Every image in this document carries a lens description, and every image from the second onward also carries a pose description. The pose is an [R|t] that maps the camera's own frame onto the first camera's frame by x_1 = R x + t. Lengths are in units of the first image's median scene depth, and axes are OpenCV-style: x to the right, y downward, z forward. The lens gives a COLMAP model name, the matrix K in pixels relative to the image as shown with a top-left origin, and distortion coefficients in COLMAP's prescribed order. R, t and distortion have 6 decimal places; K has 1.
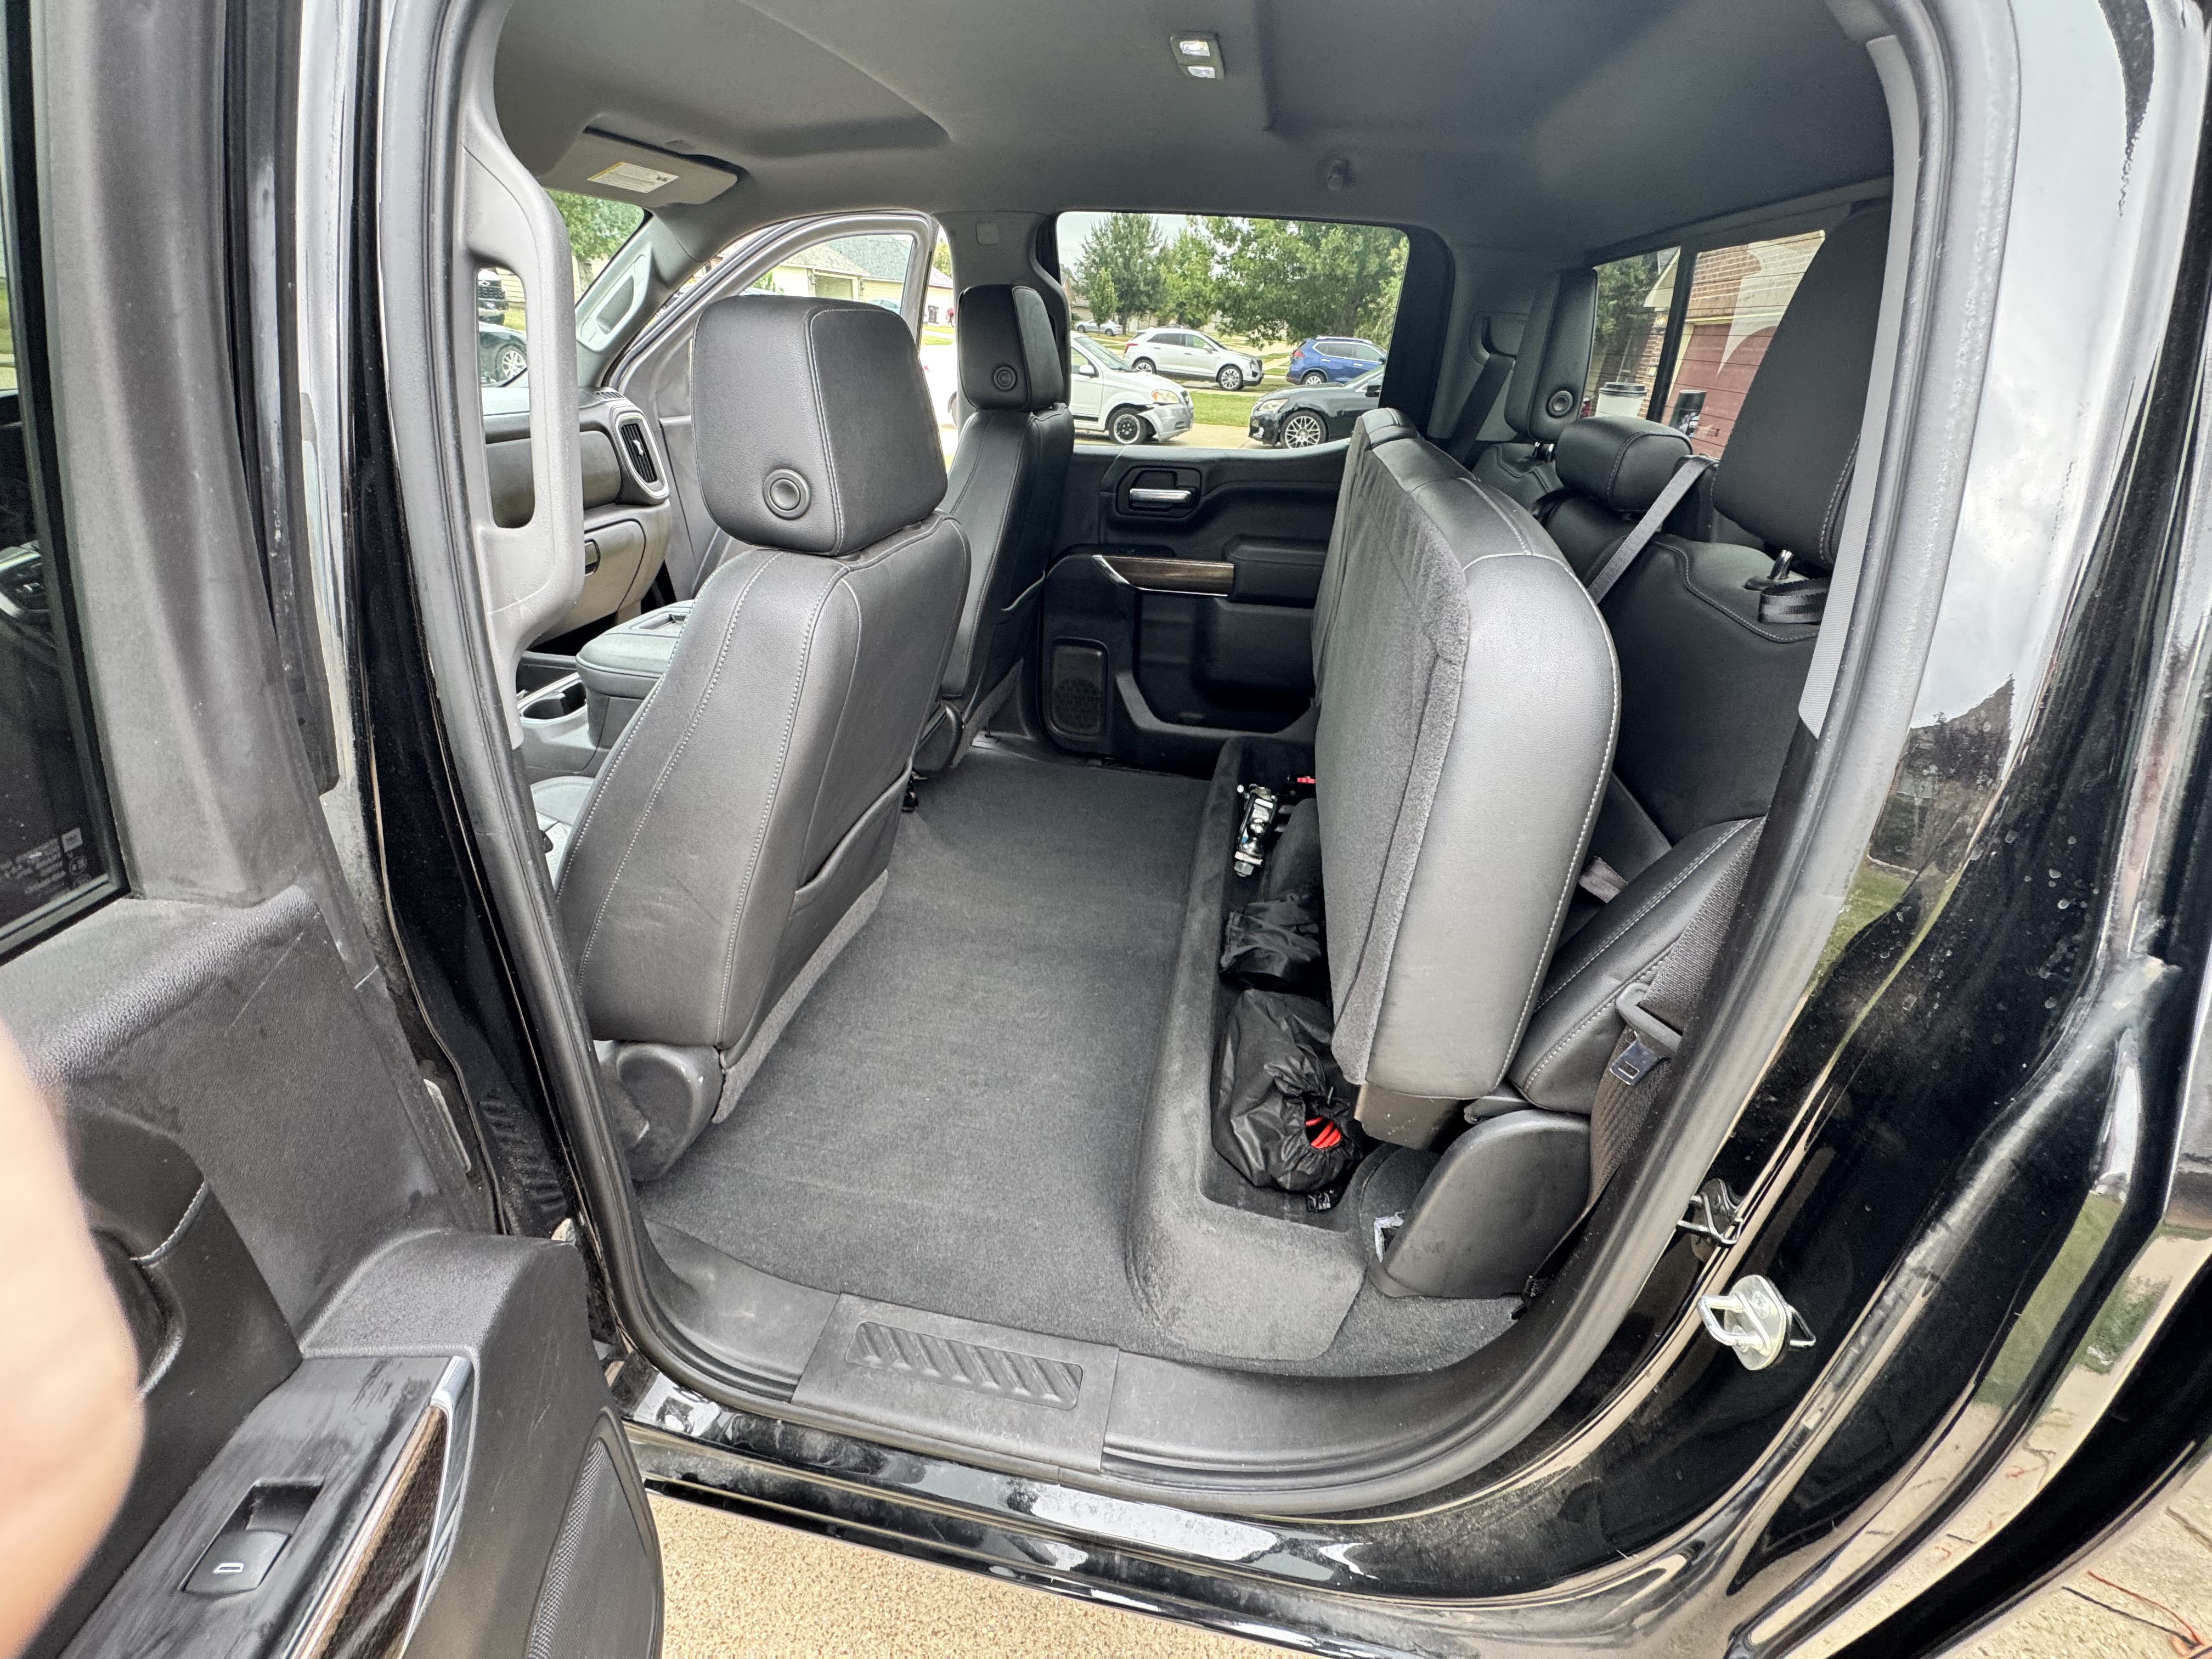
lens RADIAL K [[883.2, 0, 1106.2], [0, 883.2, 818.8], [0, 0, 1]] dist [0.000028, 0.000058]
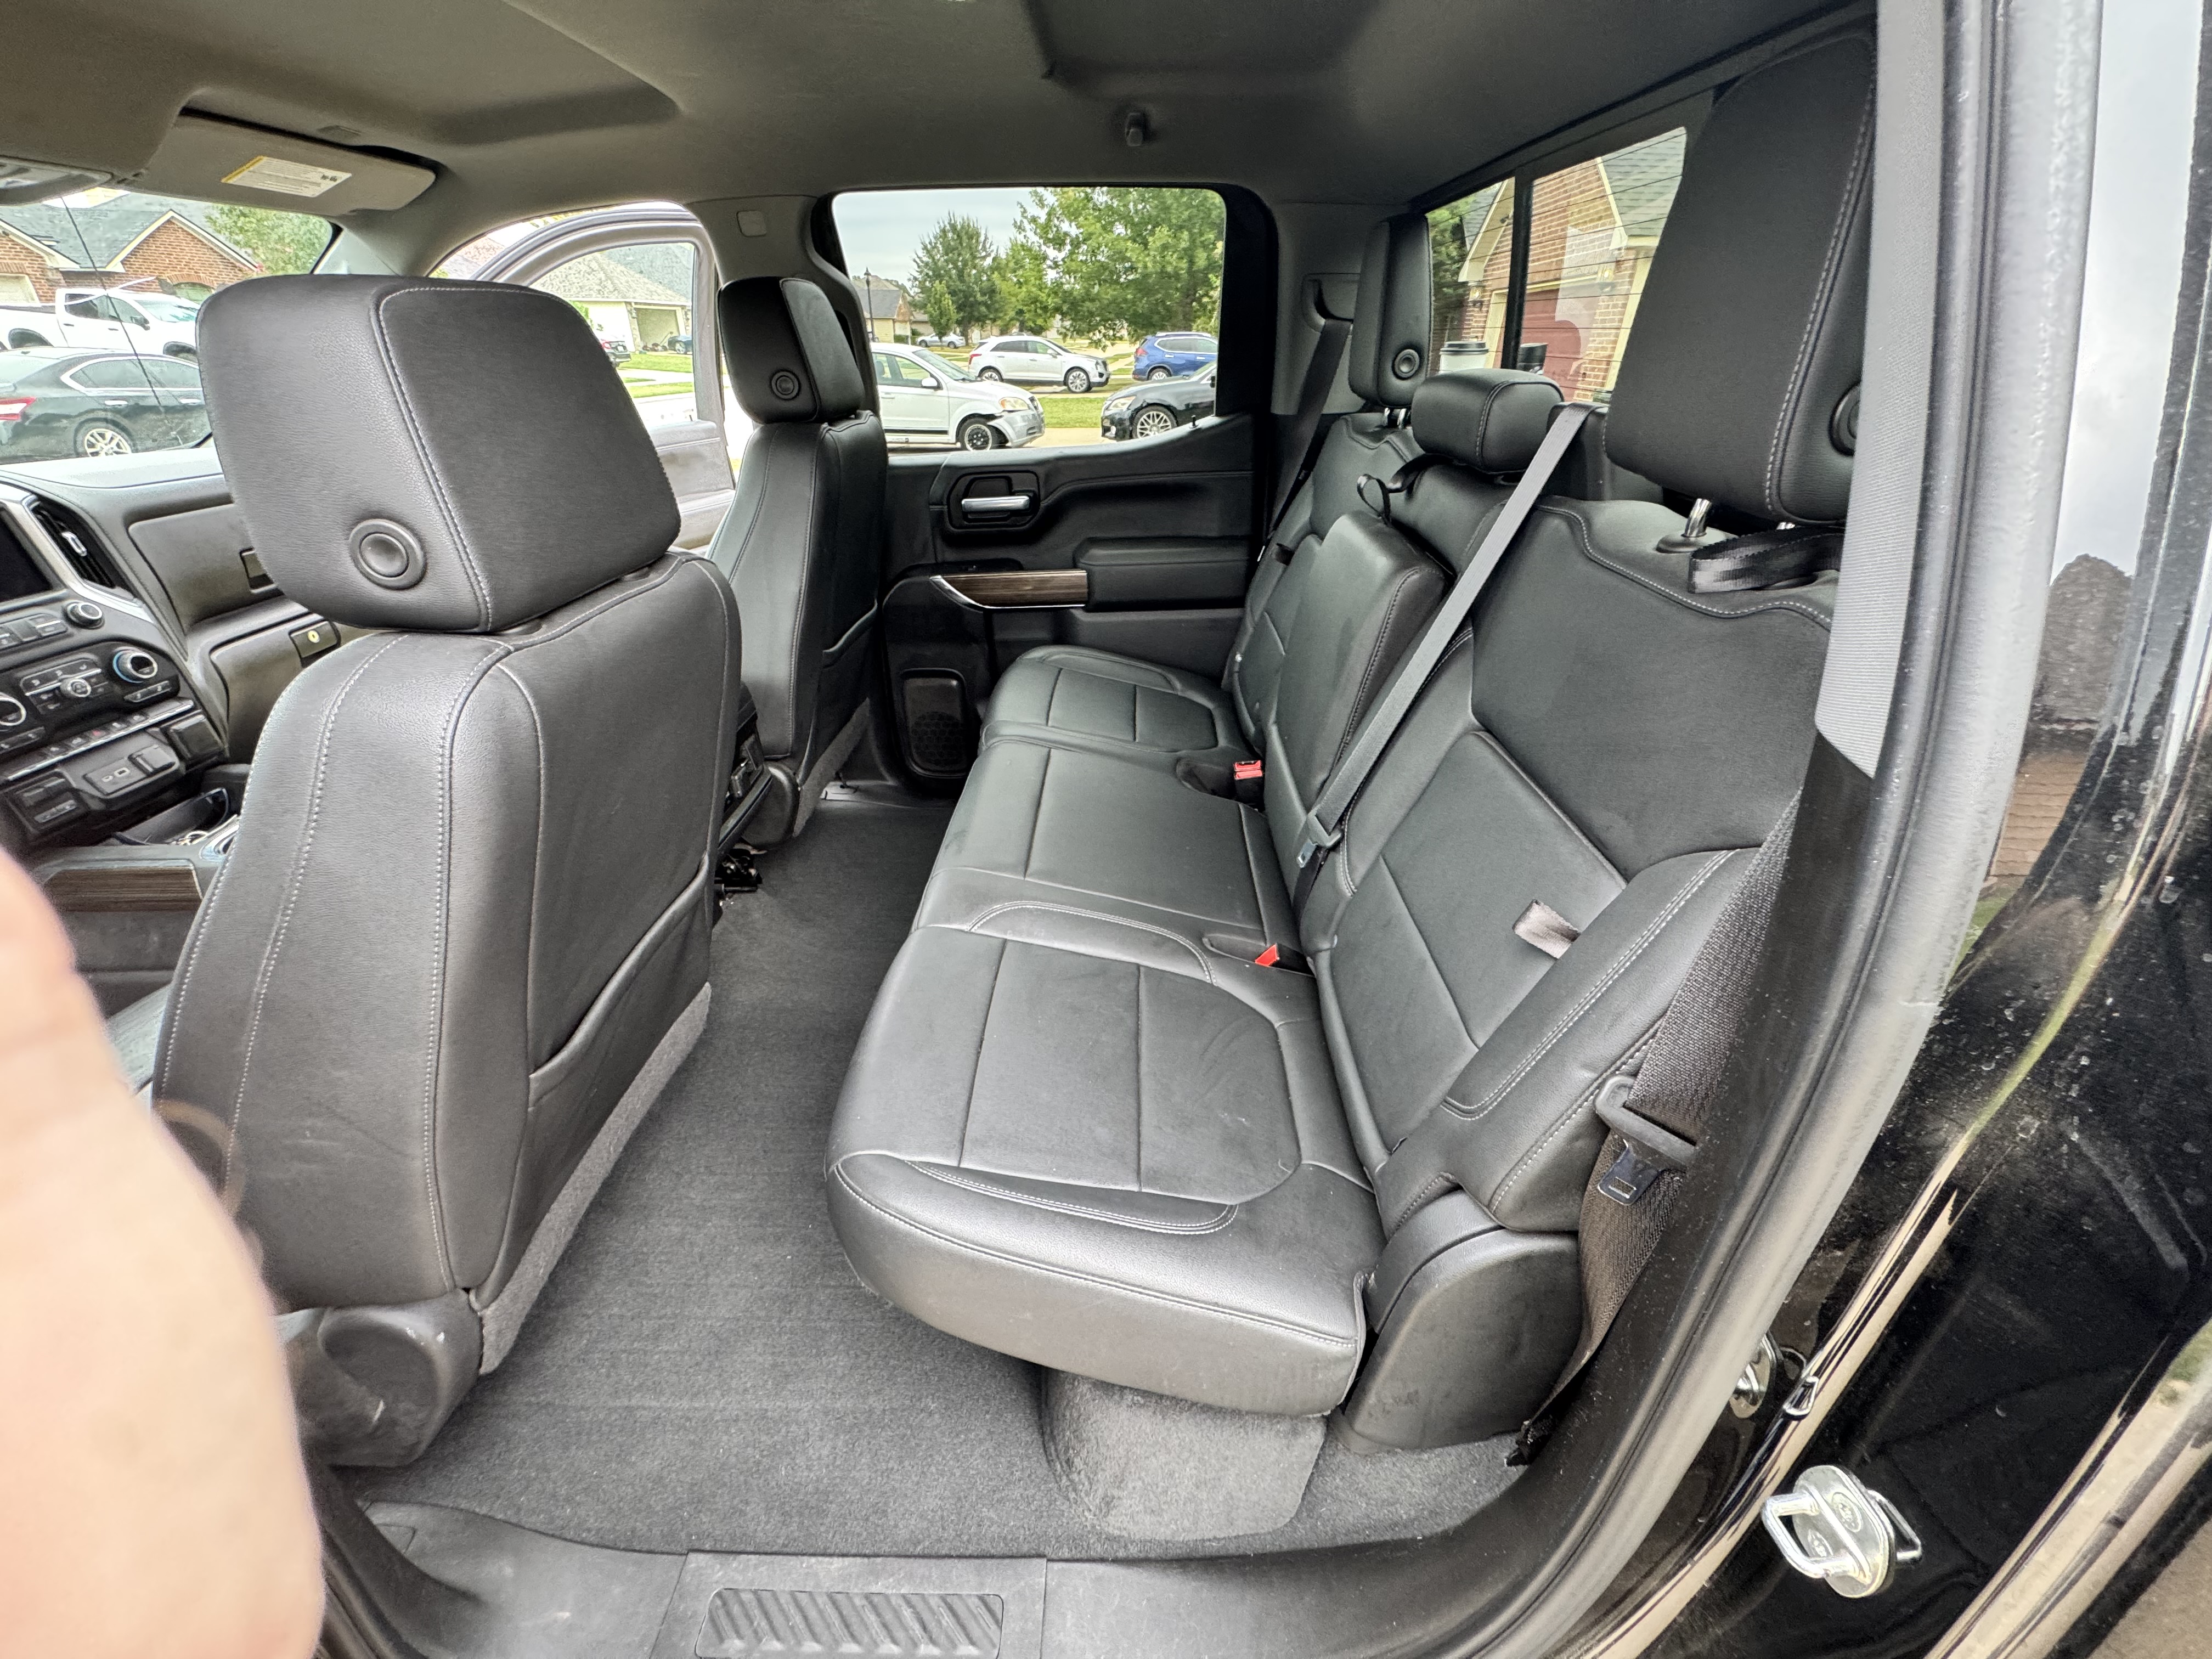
lens RADIAL K [[883.2, 0, 1106.2], [0, 883.2, 818.8], [0, 0, 1]] dist [0.000028, 0.000058]
pose [[0.985902, -0.130056, 0.105274, 0.049423], [0.130722, 0.991419, 0.000572, -0.044105], [-0.104445, 0.013198, 0.994443, 0.126898]]
